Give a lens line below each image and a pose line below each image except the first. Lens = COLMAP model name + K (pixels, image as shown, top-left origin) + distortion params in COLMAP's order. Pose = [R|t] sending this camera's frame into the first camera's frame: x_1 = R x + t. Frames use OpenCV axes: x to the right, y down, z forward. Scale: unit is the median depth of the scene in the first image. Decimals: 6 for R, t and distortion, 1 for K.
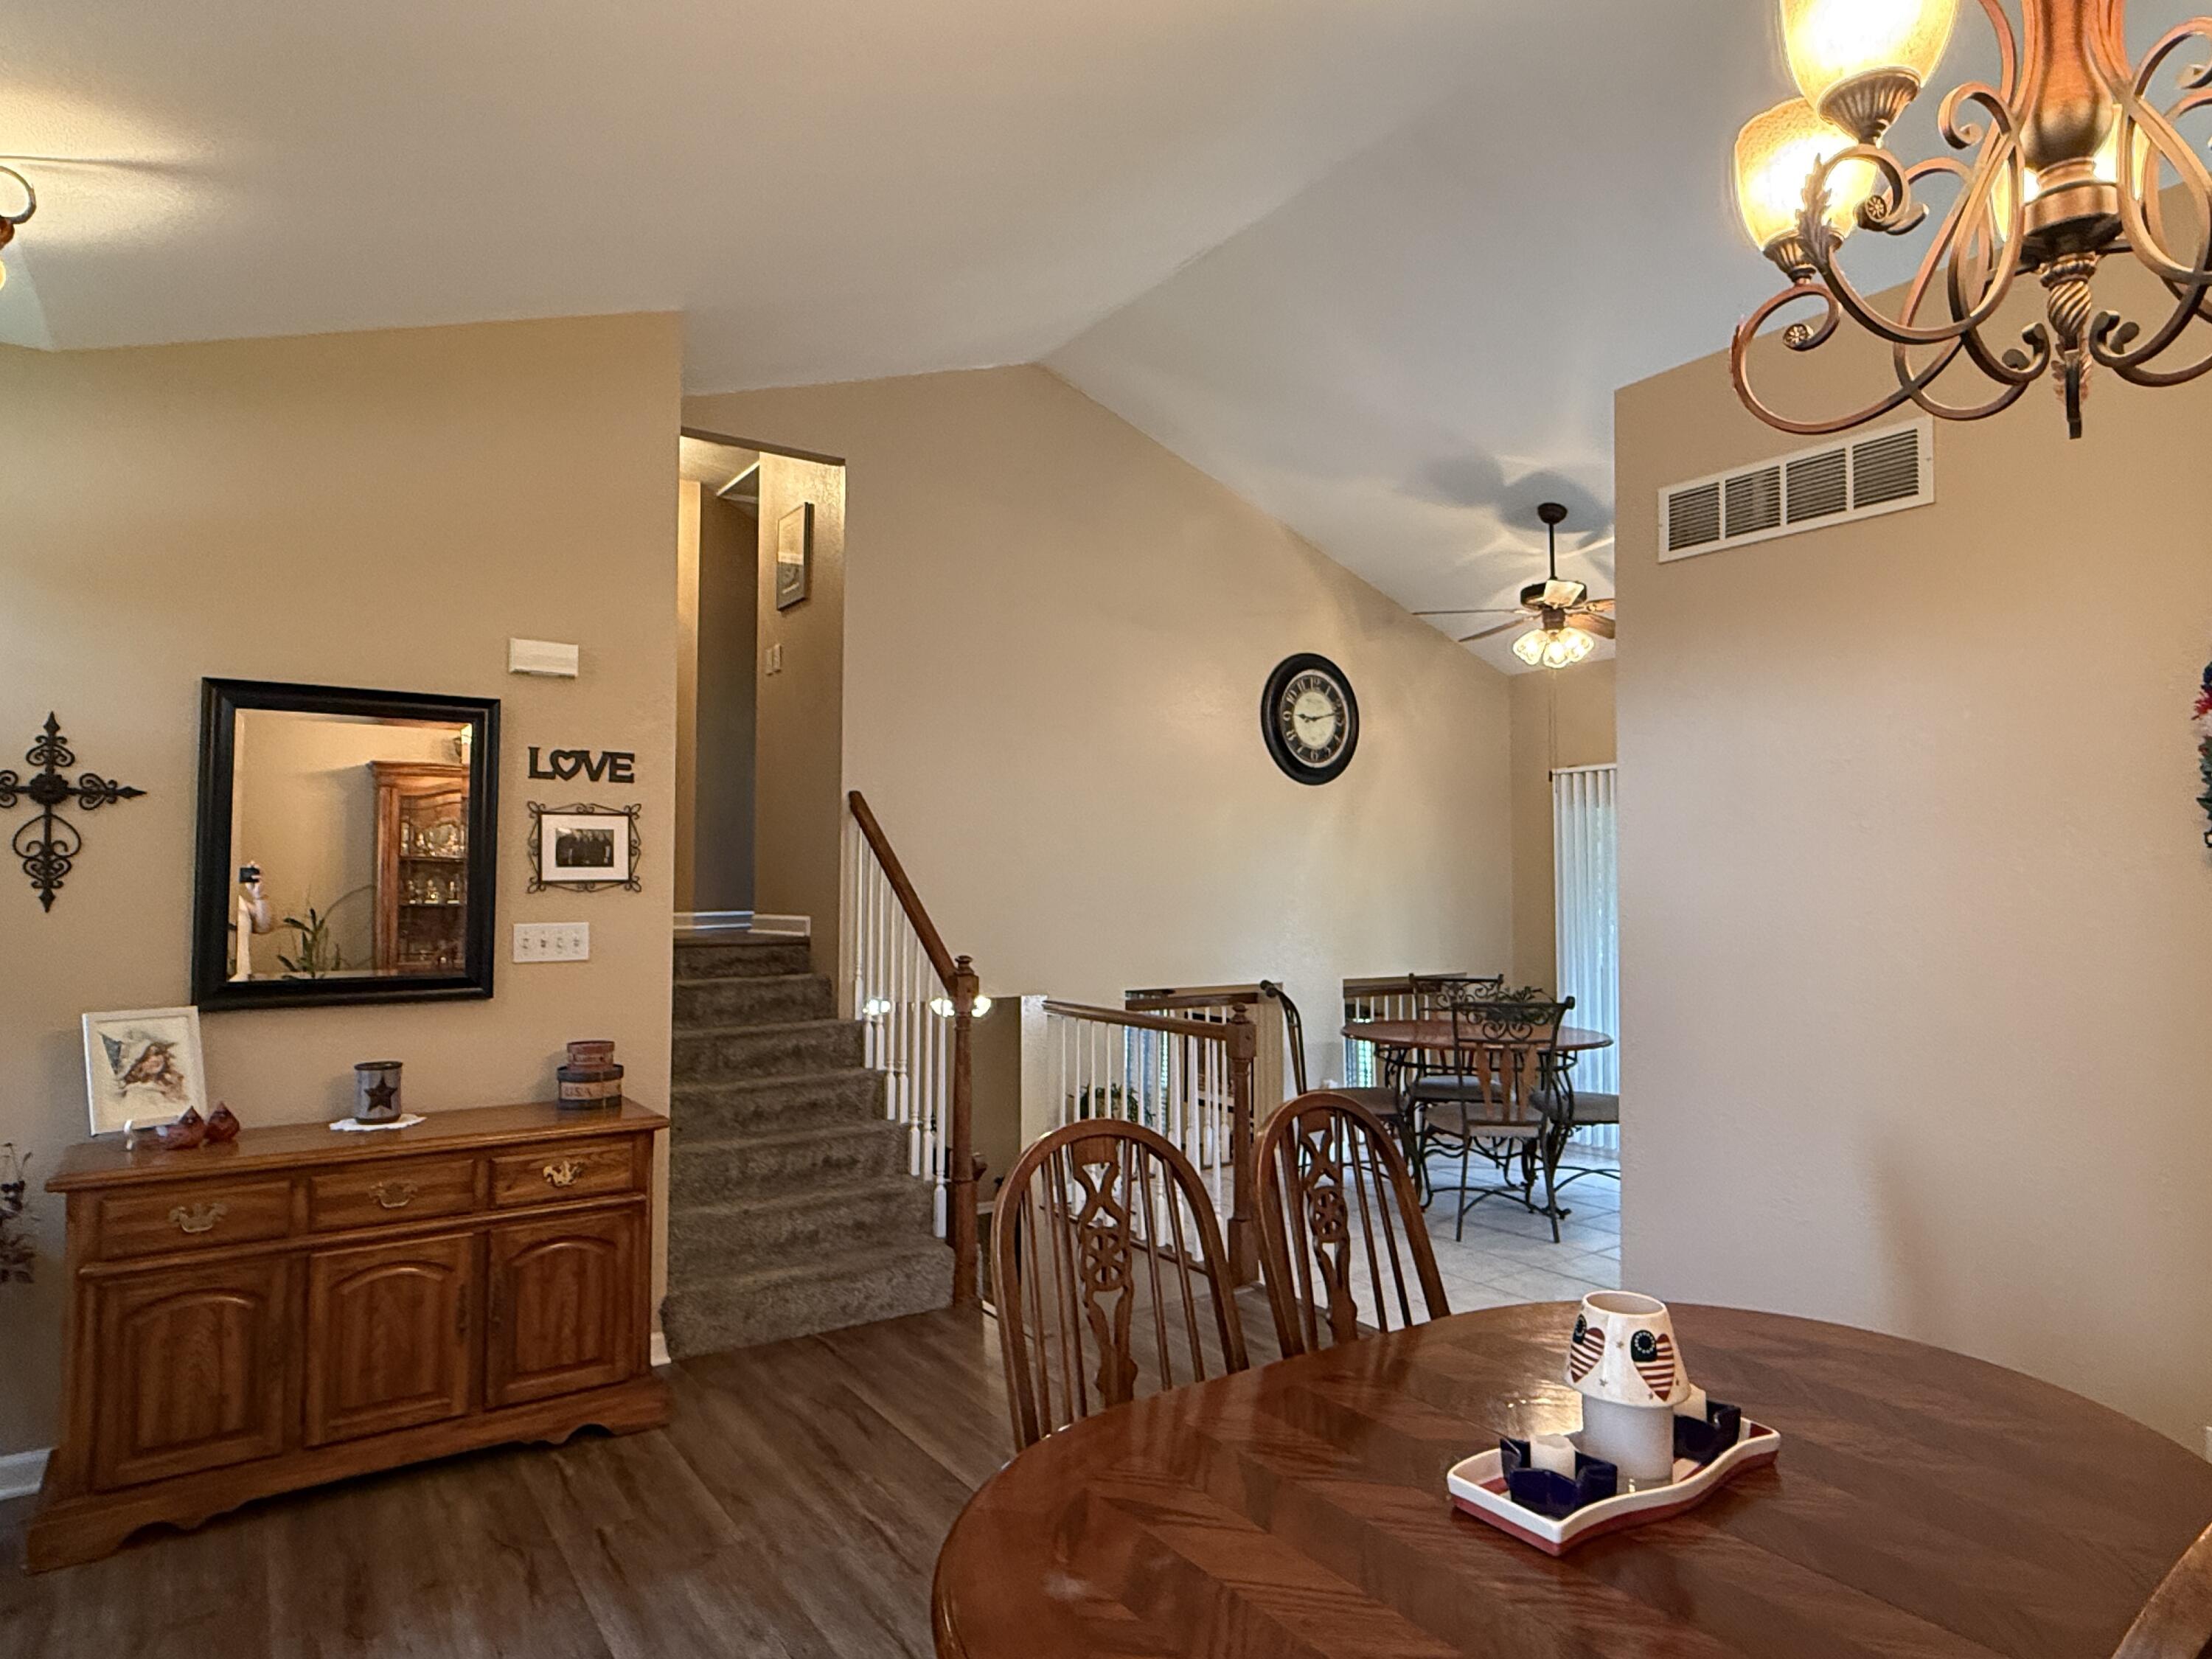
lens RADIAL K [[1294.6, 0, 1098.3], [0, 1294.6, 834.3], [0, 0, 1]] dist [-0.002782, 0.000191]
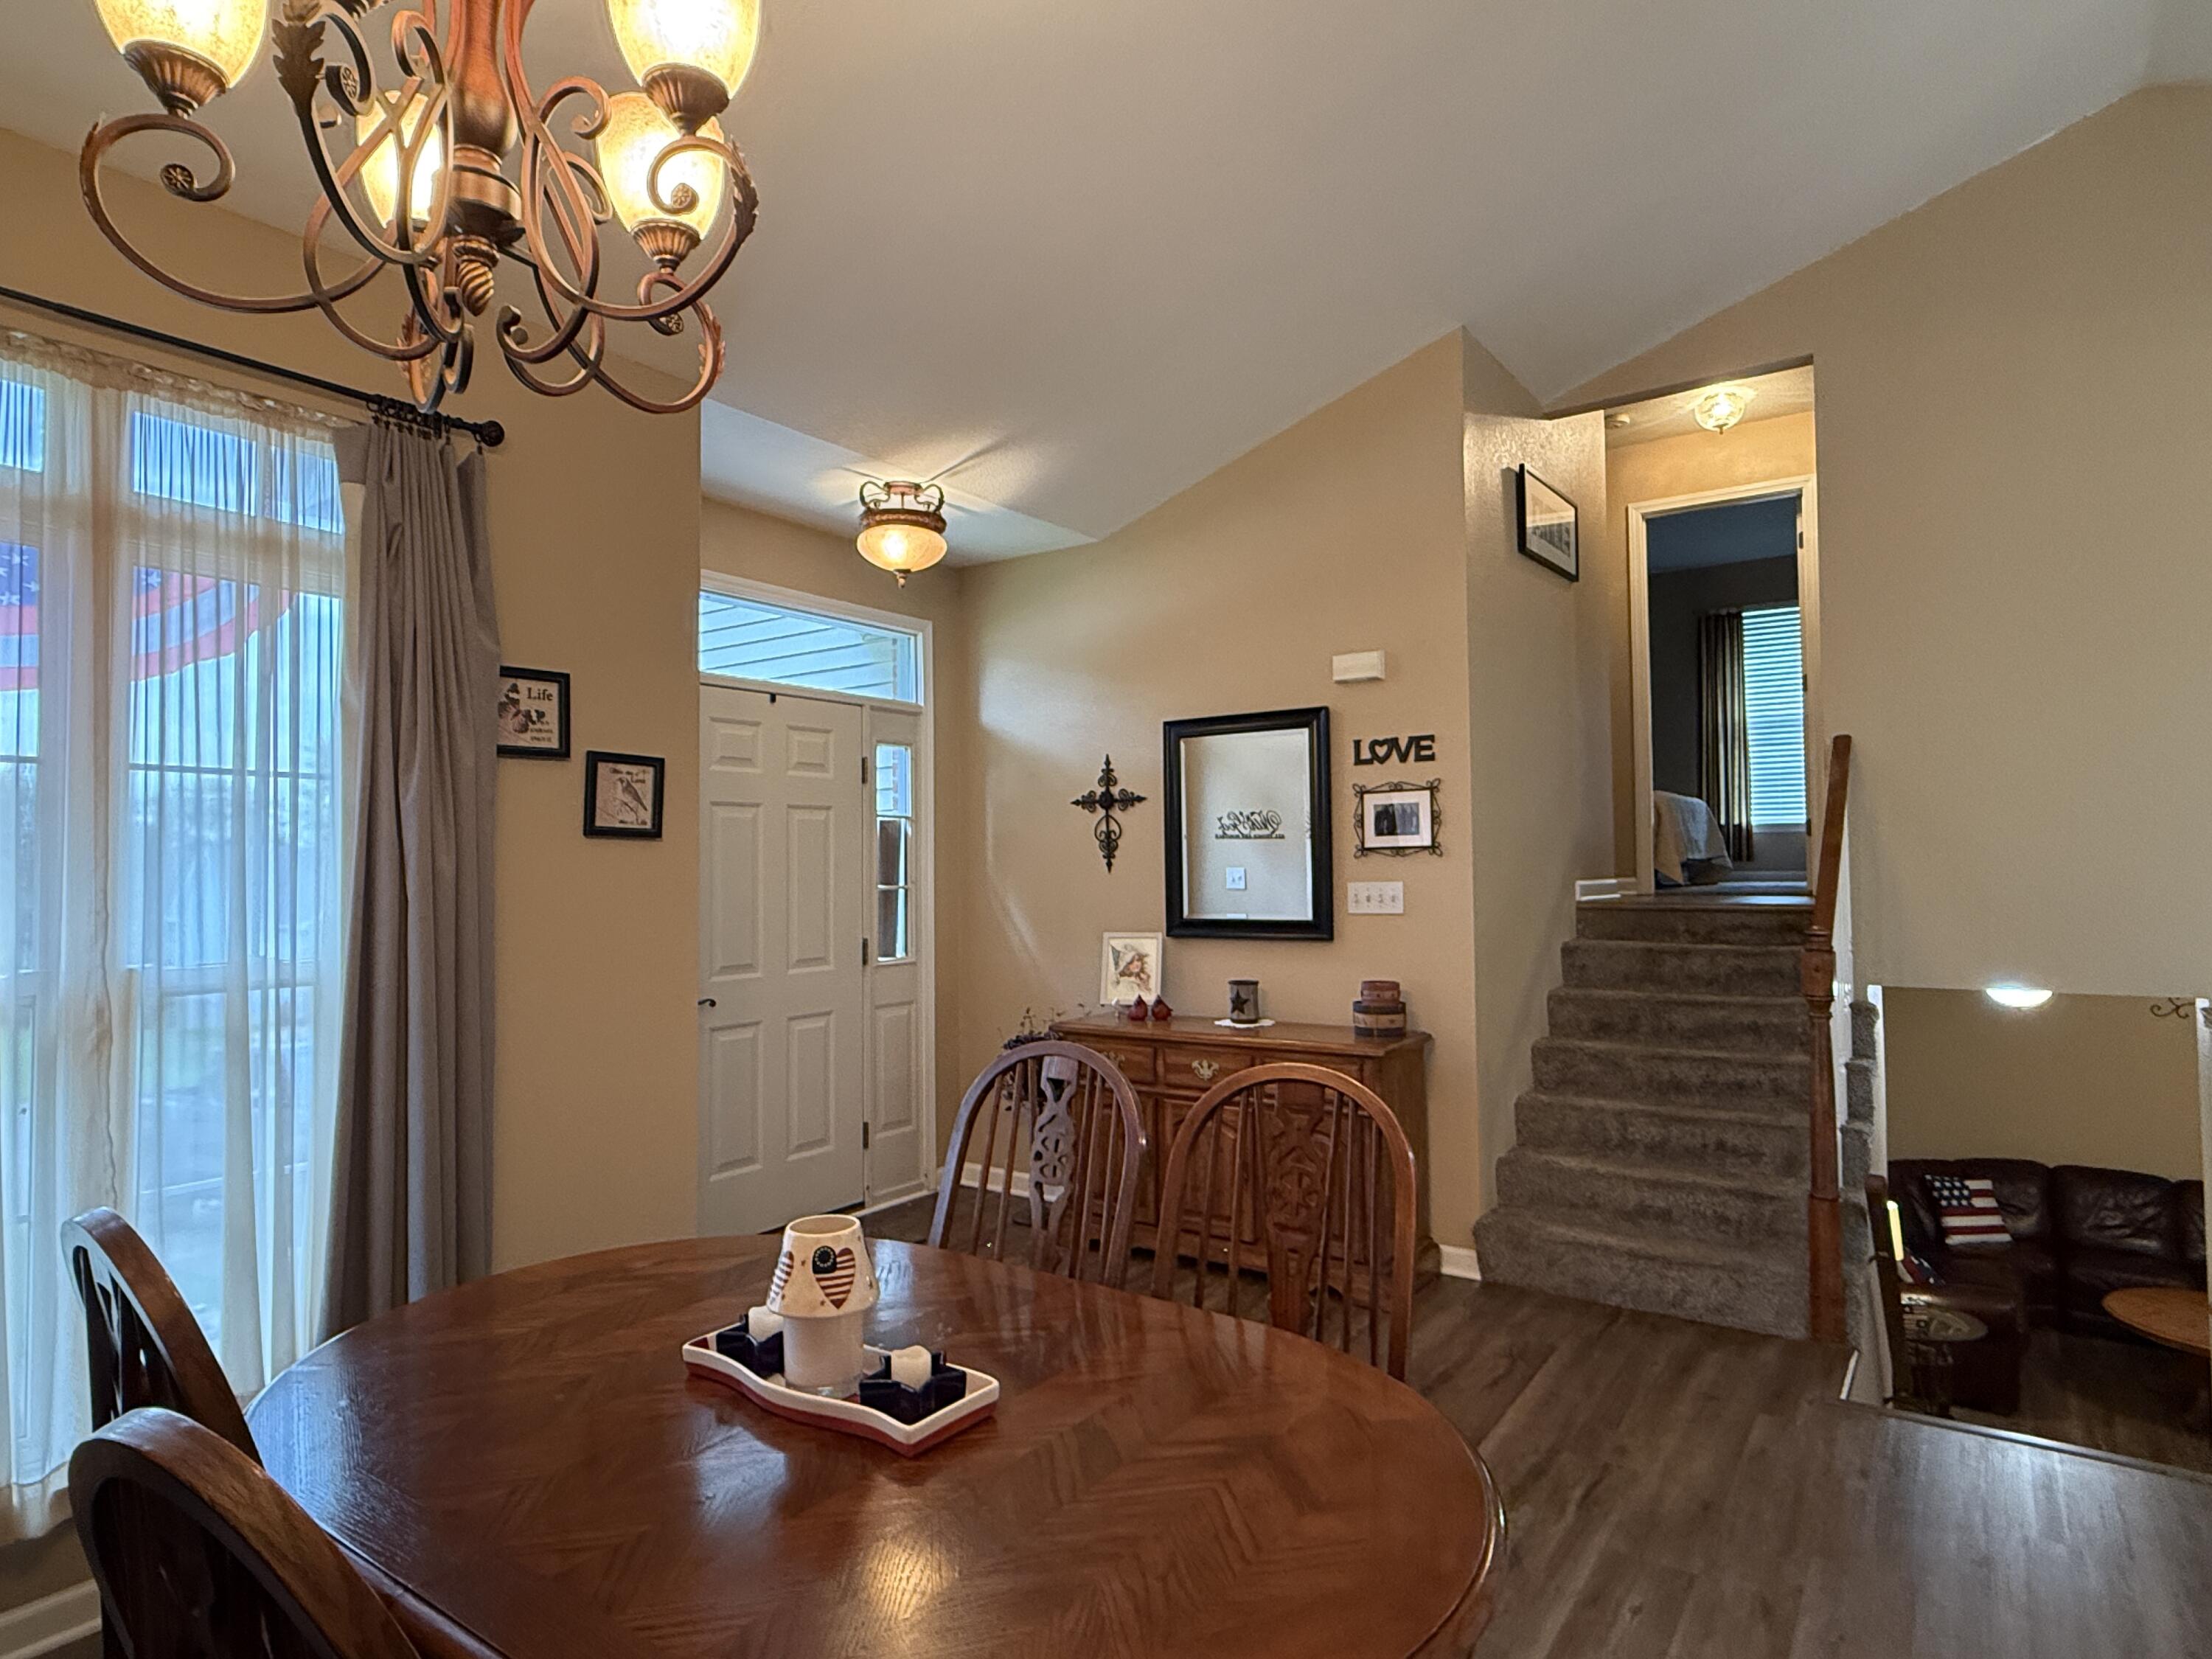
lens RADIAL K [[1222.9, 0, 1079.4], [0, 1222.9, 829.2], [0, 0, 1]] dist [0.000824, -0.000599]
pose [[0.343694, -0.036104, -0.938387, 0.561553], [0.049829, 0.998554, -0.020168, 0.027872], [0.937759, -0.039827, 0.344997, 0.341738]]
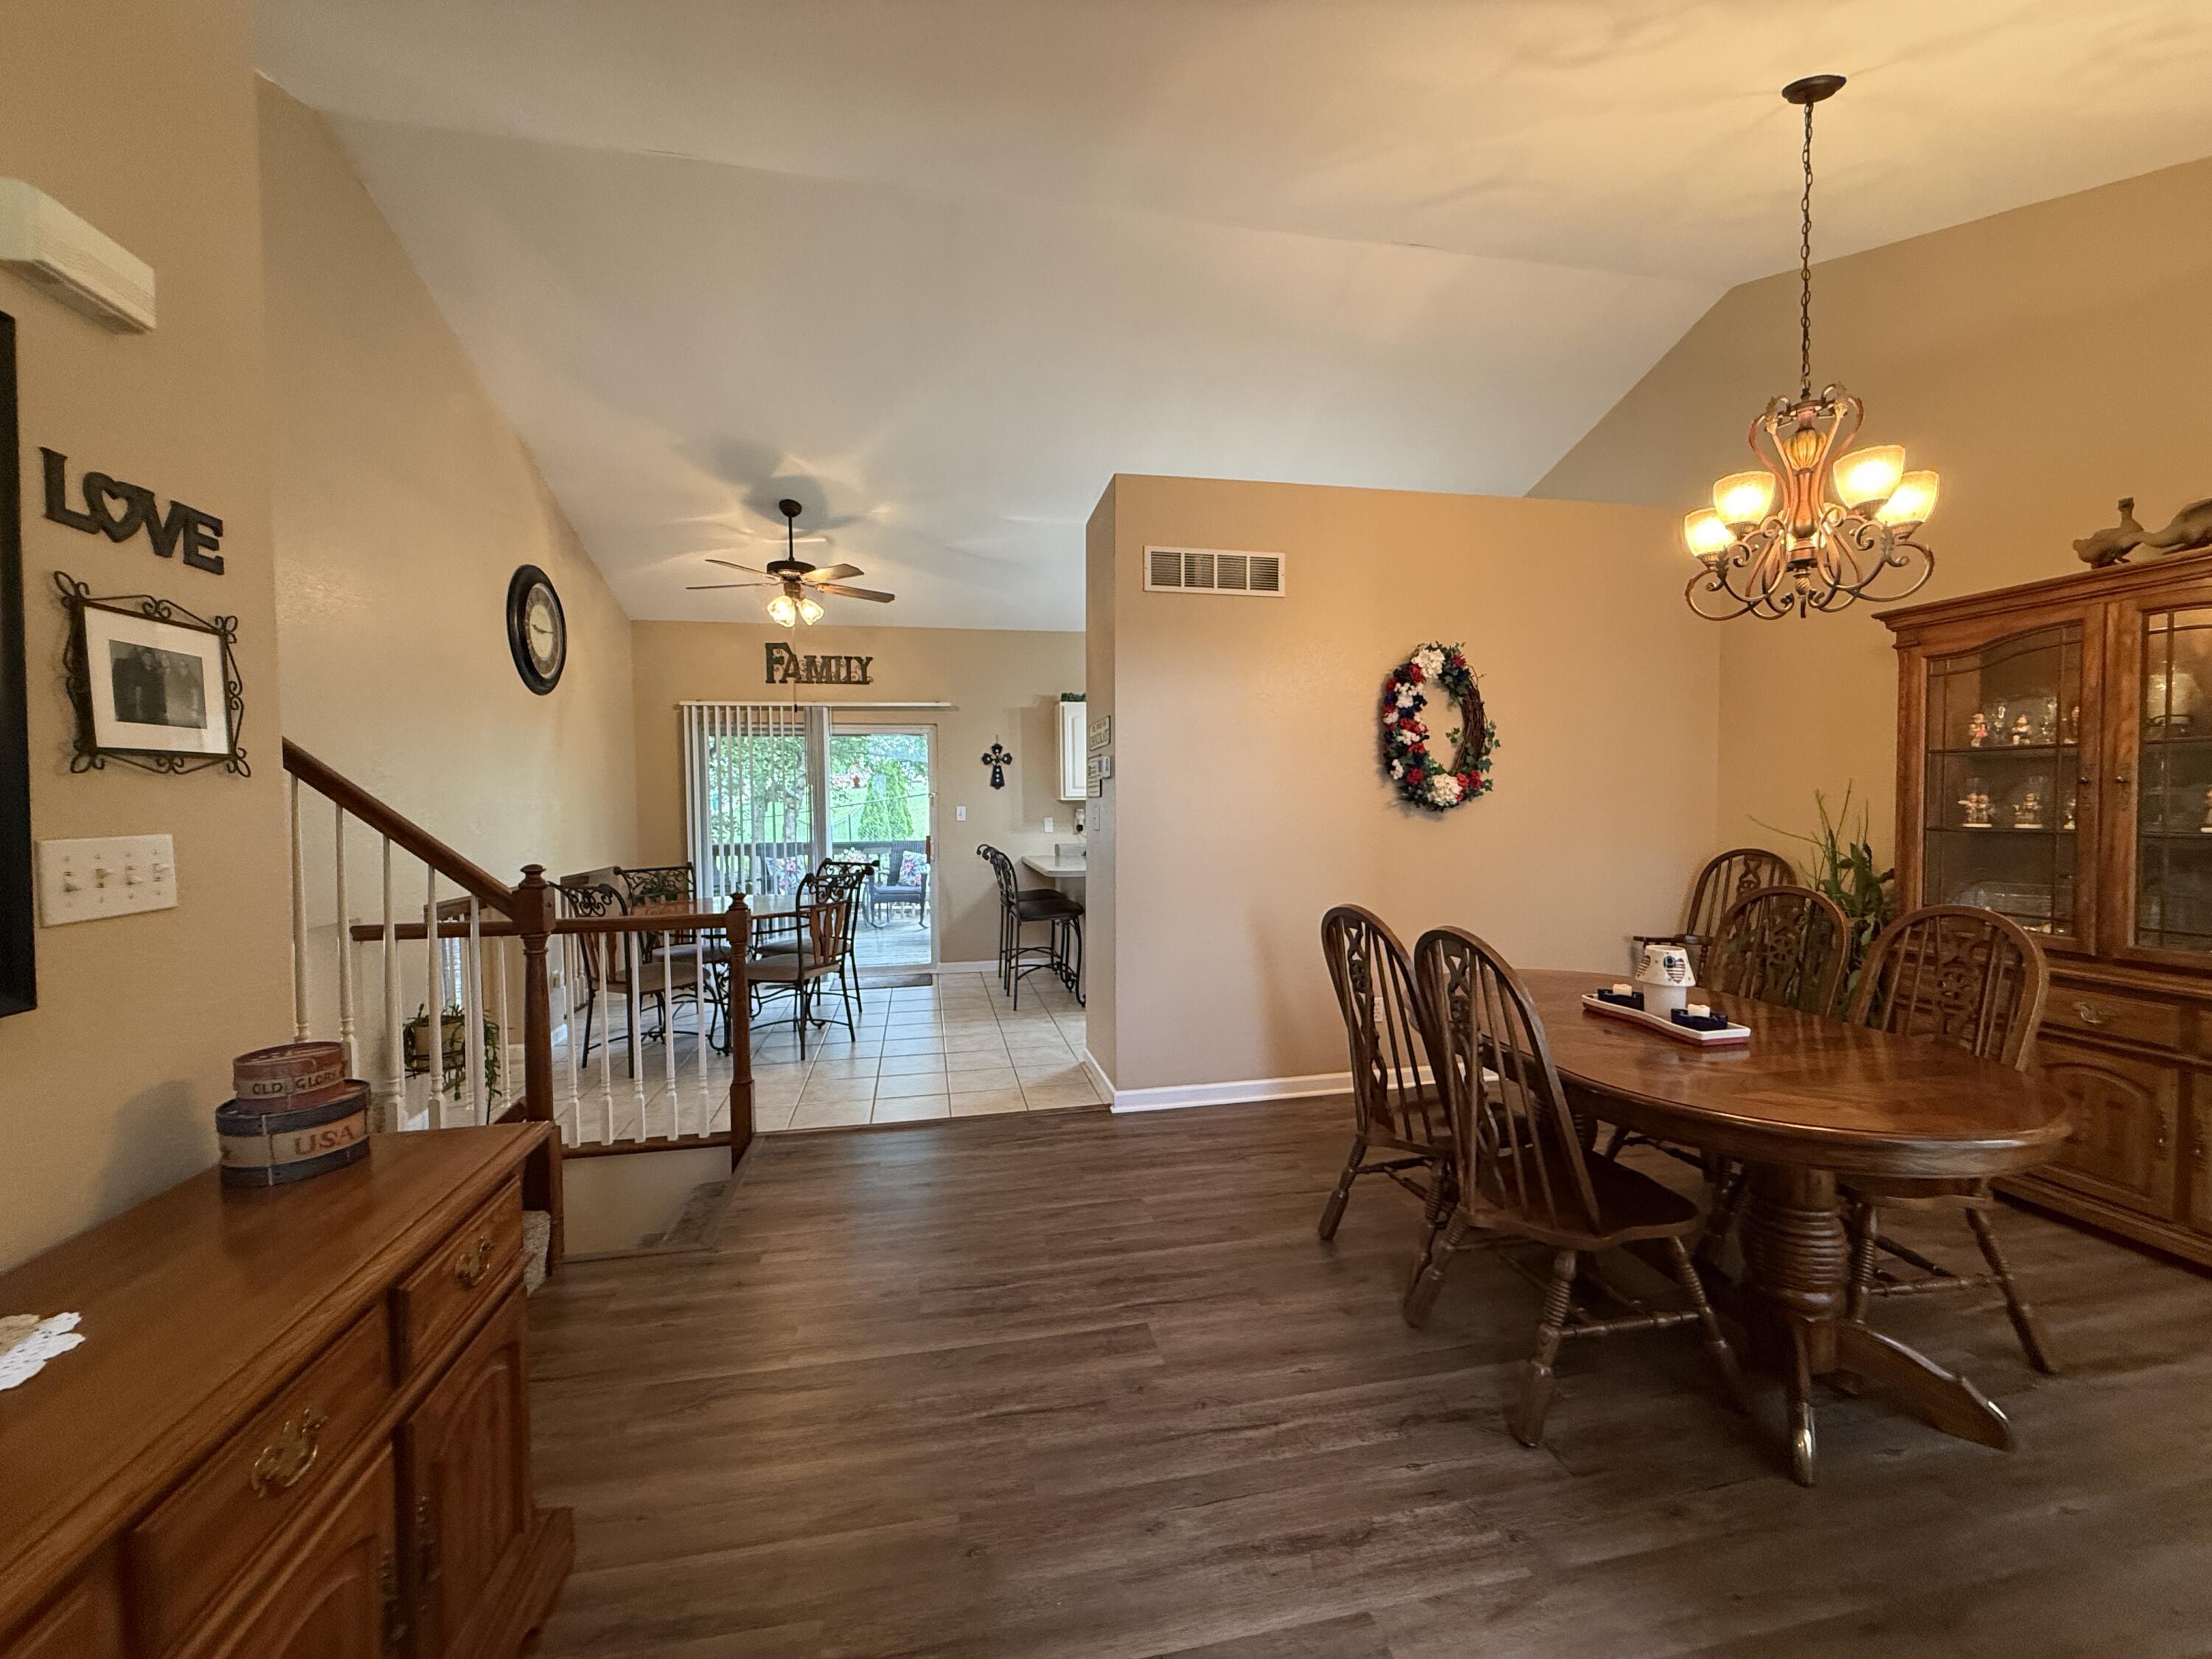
lens RADIAL K [[886.5, 0, 1103.0], [0, 886.5, 822.3], [0, 0, 1]] dist [0.005781, 0.000400]
pose [[0.381301, -0.029015, 0.923996, -0.585031], [-0.028842, 0.998647, 0.043261, 0.038068], [-0.924001, -0.043145, 0.379948, 0.529302]]
